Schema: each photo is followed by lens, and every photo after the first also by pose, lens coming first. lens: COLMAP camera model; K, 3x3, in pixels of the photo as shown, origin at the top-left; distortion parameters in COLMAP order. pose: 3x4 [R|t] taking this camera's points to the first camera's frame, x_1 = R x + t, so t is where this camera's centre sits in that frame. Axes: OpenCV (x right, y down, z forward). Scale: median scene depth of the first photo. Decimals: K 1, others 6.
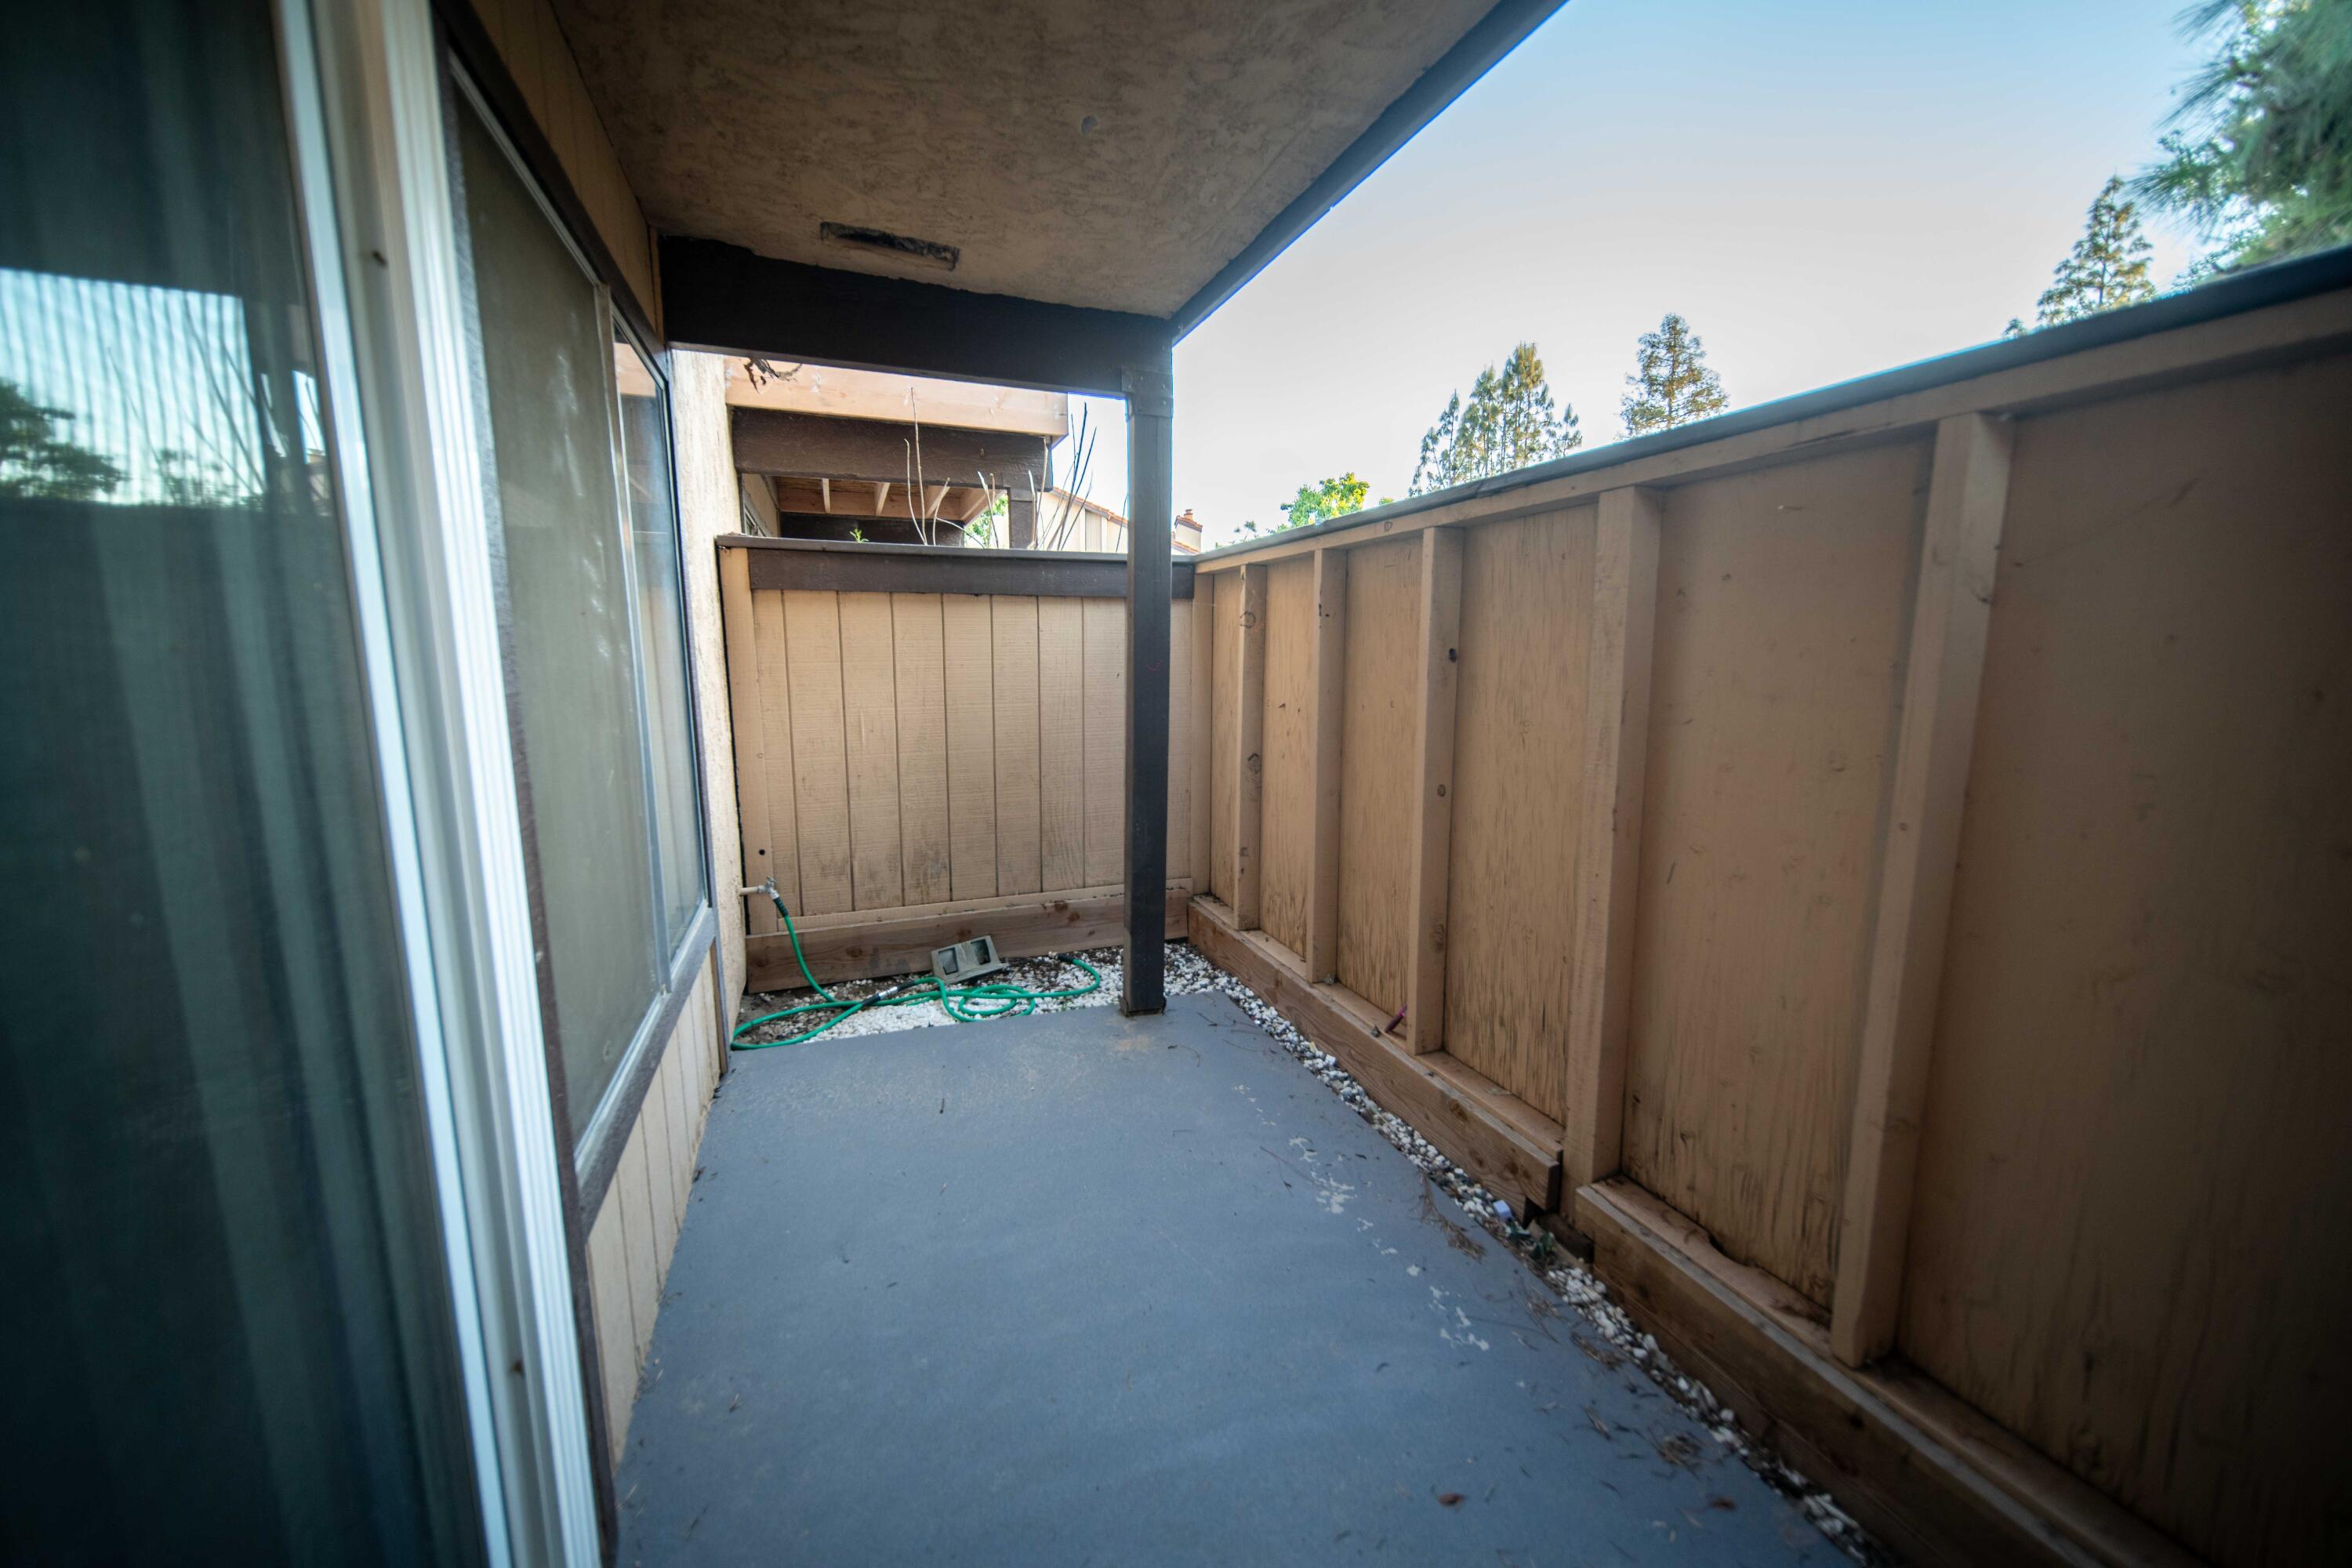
lens RADIAL K [[852.3, 0, 1206.6], [0, 852.3, 768.8], [0, 0, 1]] dist [-0.001201, -0.000057]
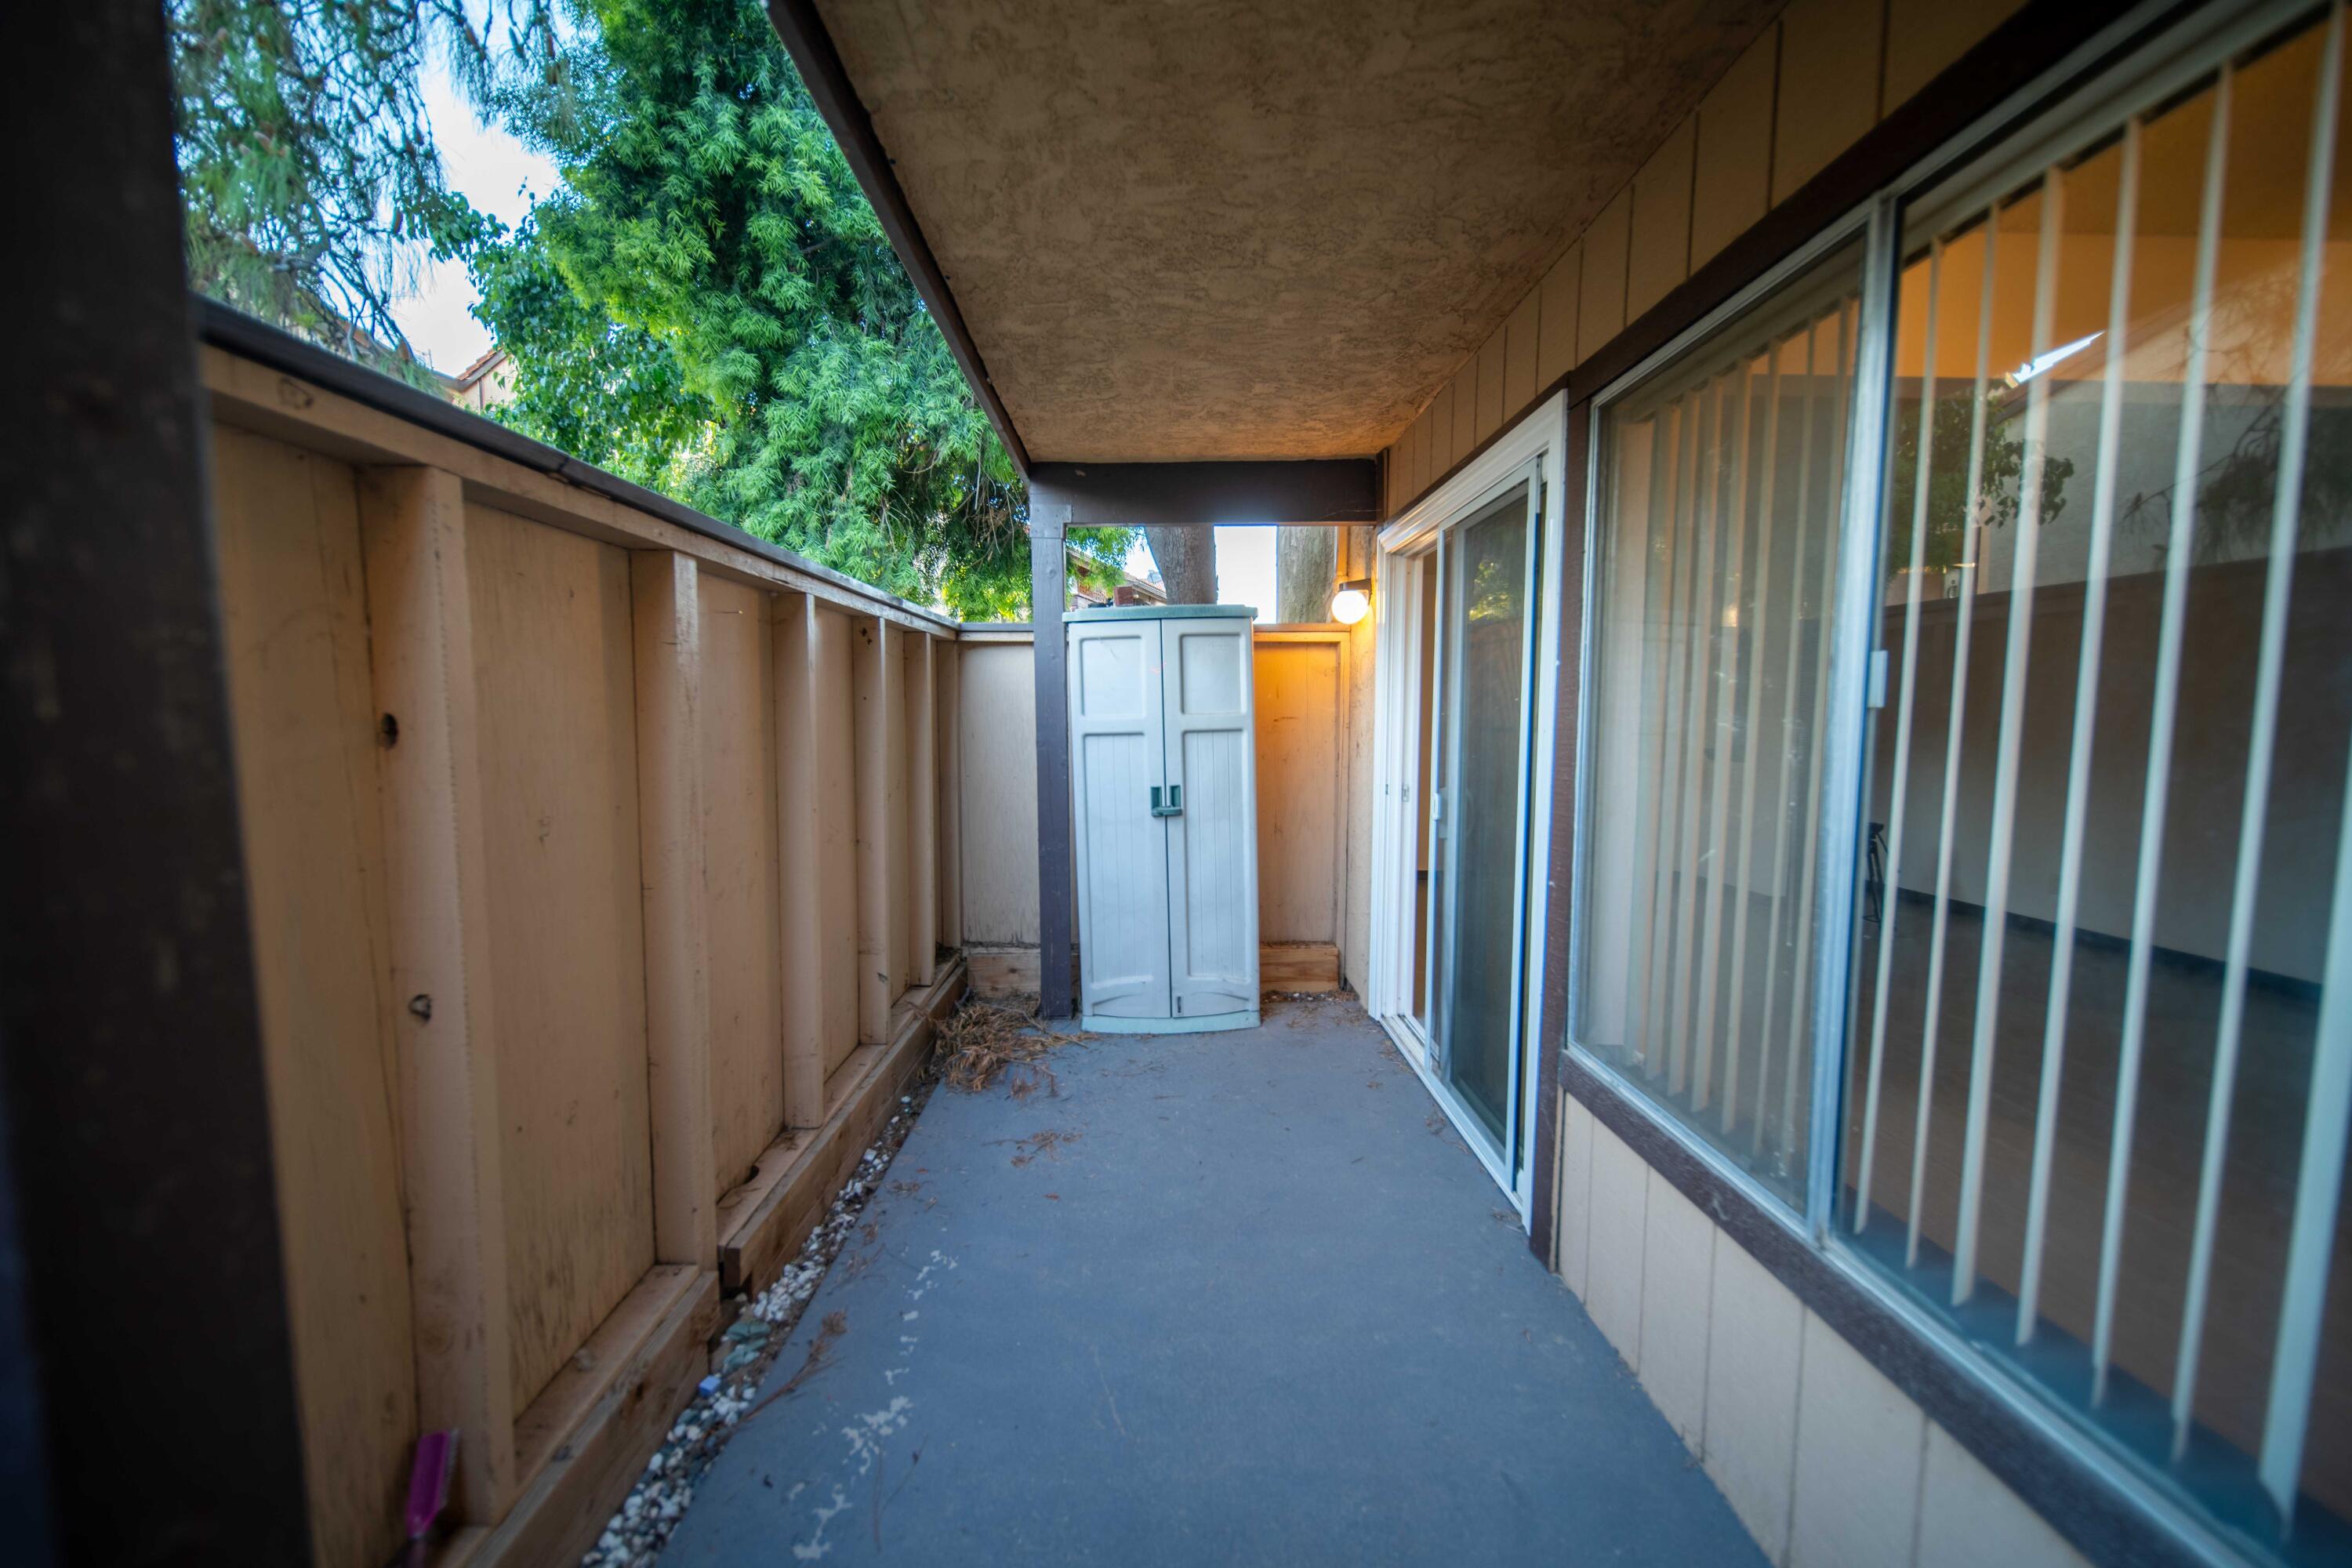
lens RADIAL K [[812.3, 0, 1176.1], [0, 812.3, 778.4], [0, 0, 1]] dist [-0.002384, -0.000130]
pose [[-0.927286, -0.036940, 0.372527, -0.391482], [0.045927, 0.976376, 0.211141, -0.233948], [-0.371526, 0.212897, -0.903683, 1.617000]]
